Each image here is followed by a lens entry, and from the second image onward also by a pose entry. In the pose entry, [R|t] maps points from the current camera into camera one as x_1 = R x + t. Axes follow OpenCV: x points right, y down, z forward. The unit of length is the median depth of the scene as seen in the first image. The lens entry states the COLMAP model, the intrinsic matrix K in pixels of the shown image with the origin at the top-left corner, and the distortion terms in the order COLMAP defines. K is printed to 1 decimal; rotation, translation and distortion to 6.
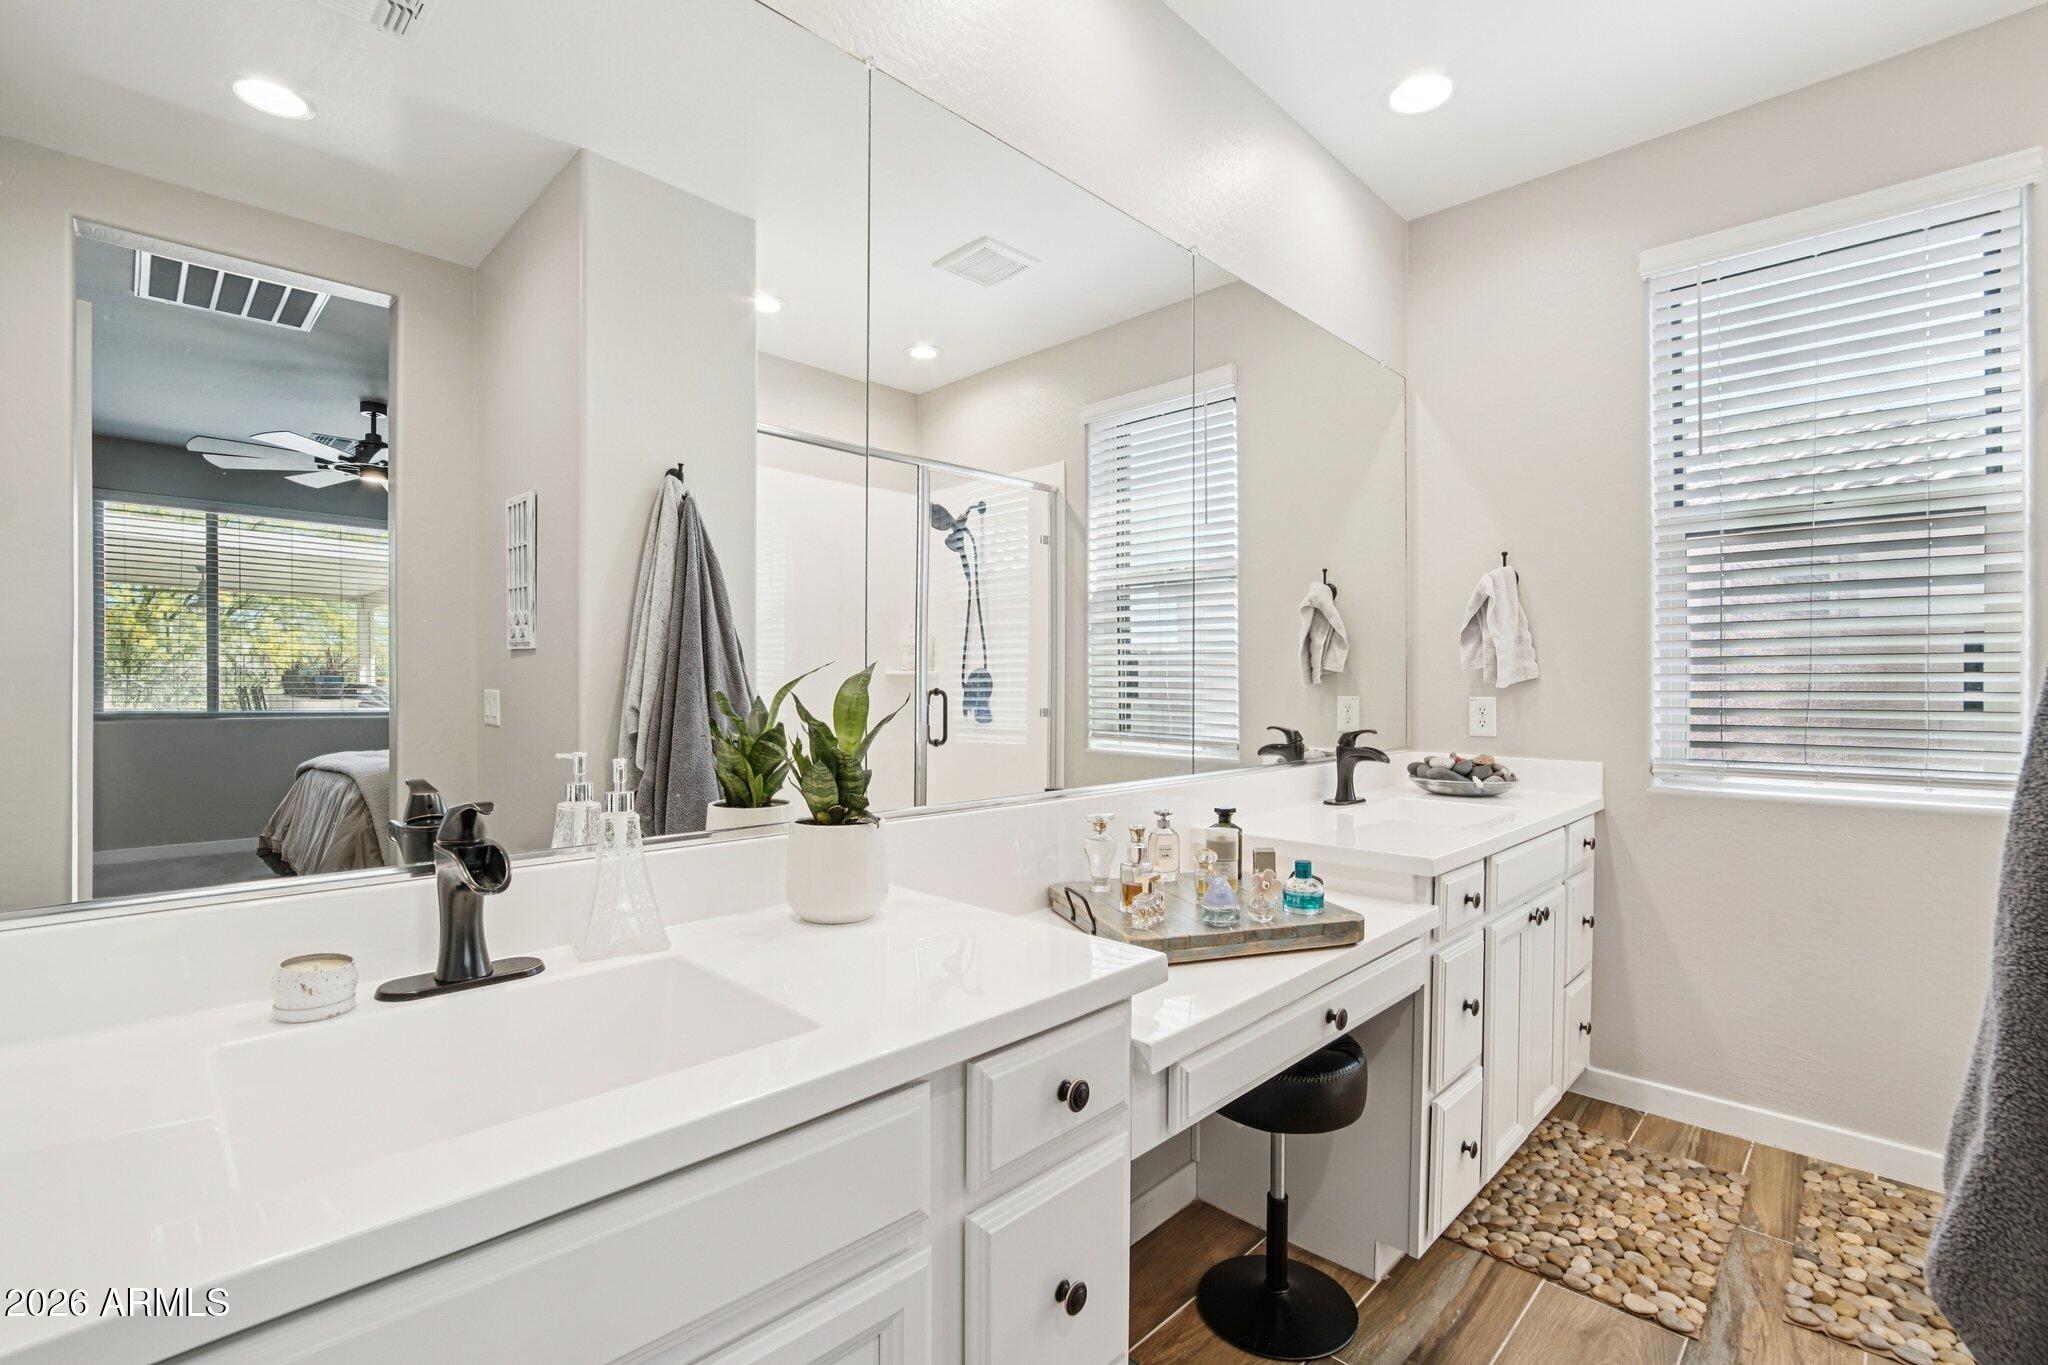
lens RADIAL K [[918.6, 0, 1009.1], [0, 918.6, 687.6], [0, 0, 1]] dist [-0.036540, 0.006859]
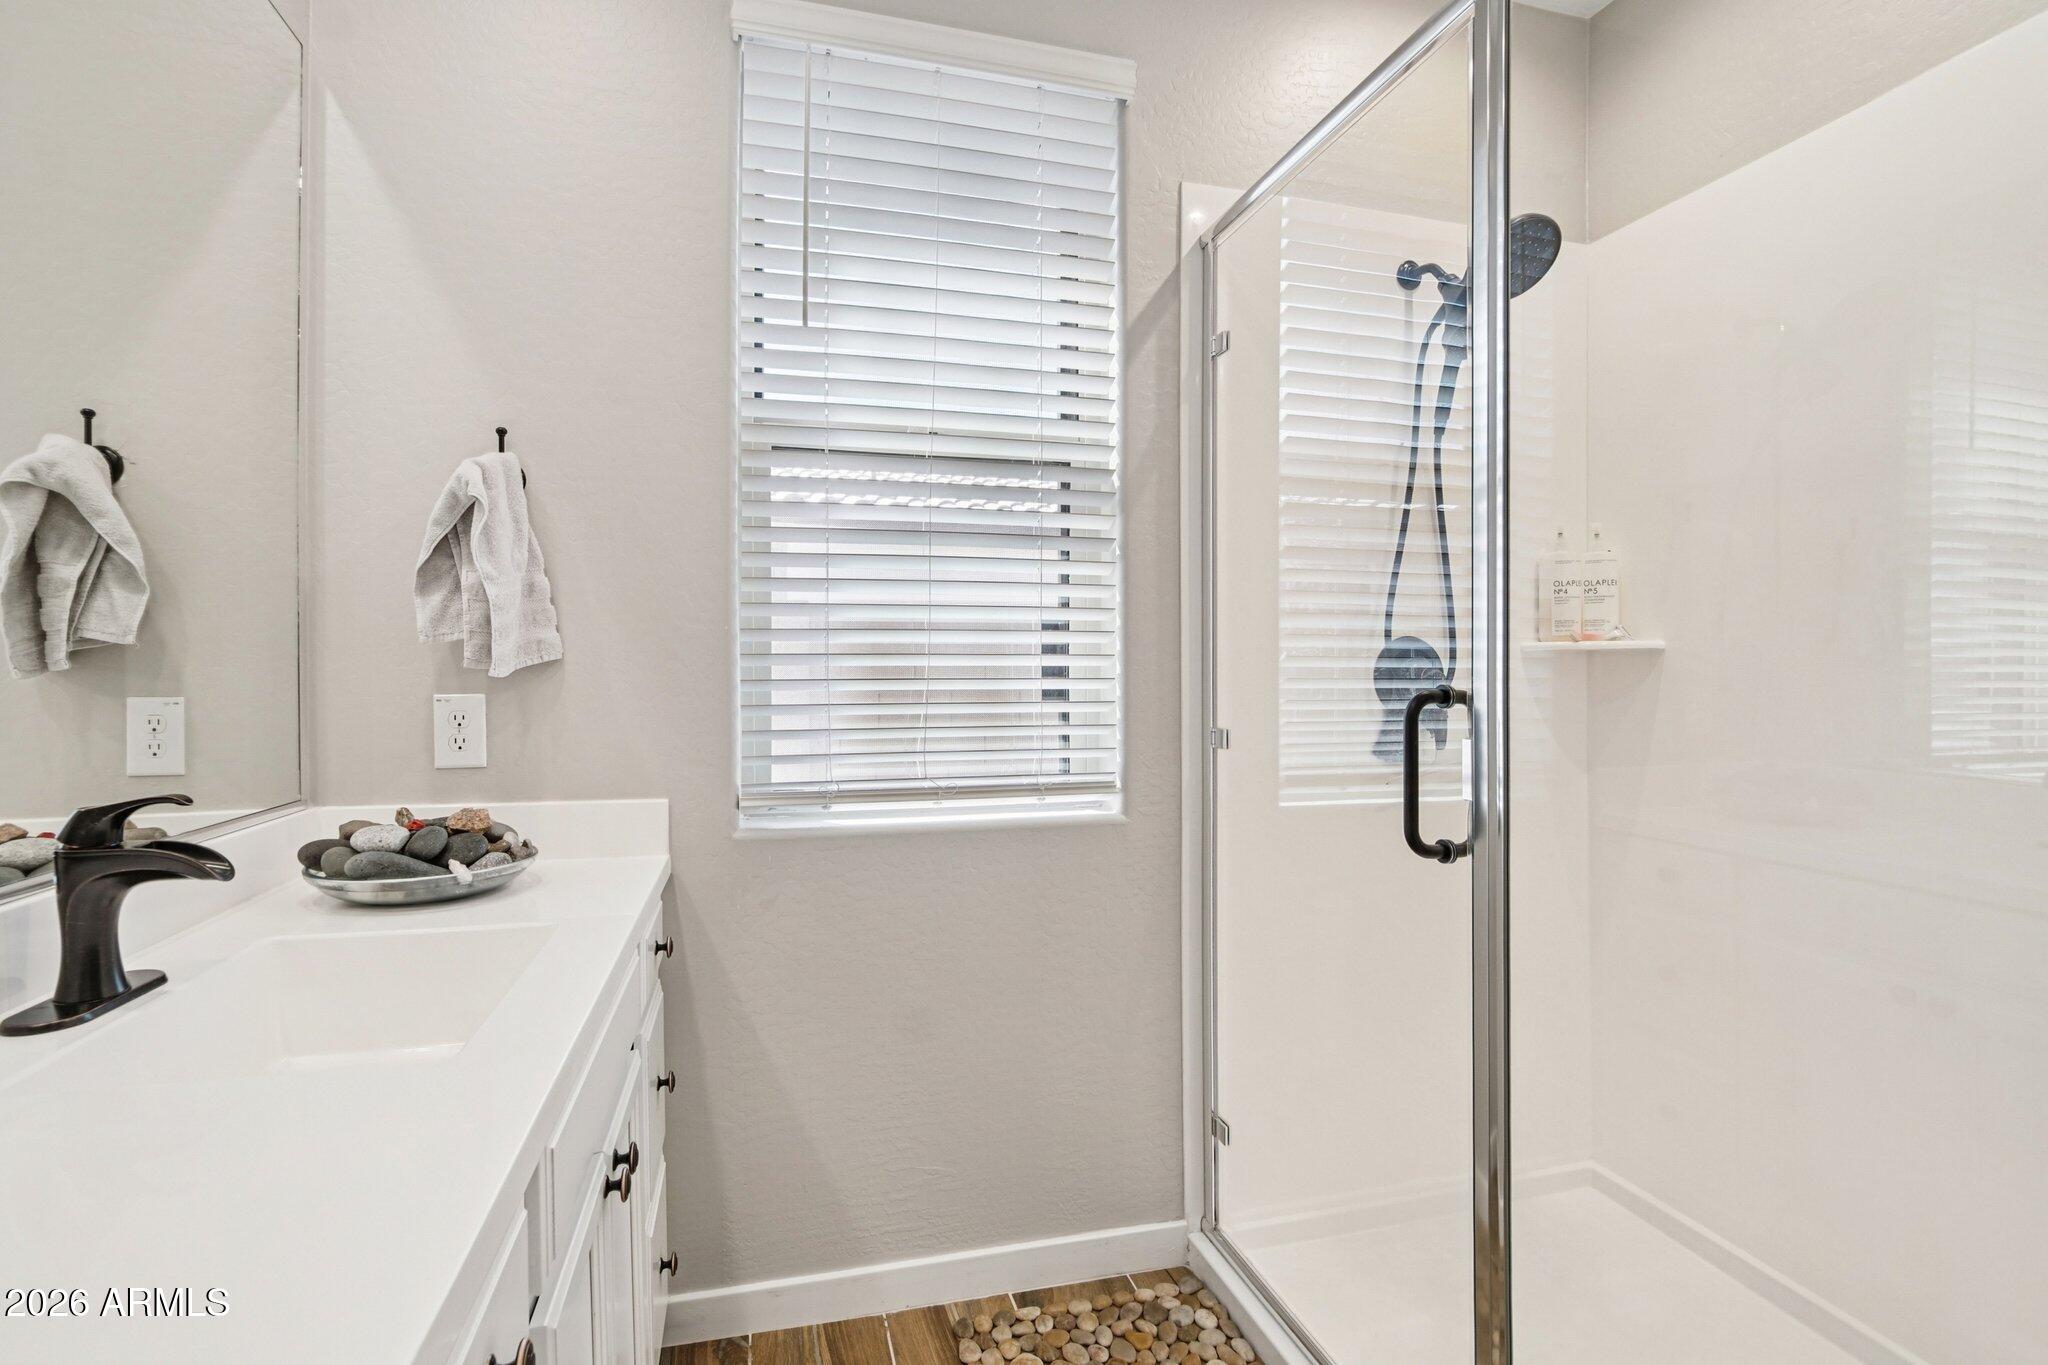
lens RADIAL K [[918.6, 0, 1007.6], [0, 918.6, 678.7], [0, 0, 1]] dist [-0.036540, 0.006859]
pose [[0.494194, -0.008730, 0.869308, 0.228589], [0.007524, 0.999955, 0.005765, 0.000190], [-0.869319, 0.003691, 0.494237, 0.483090]]
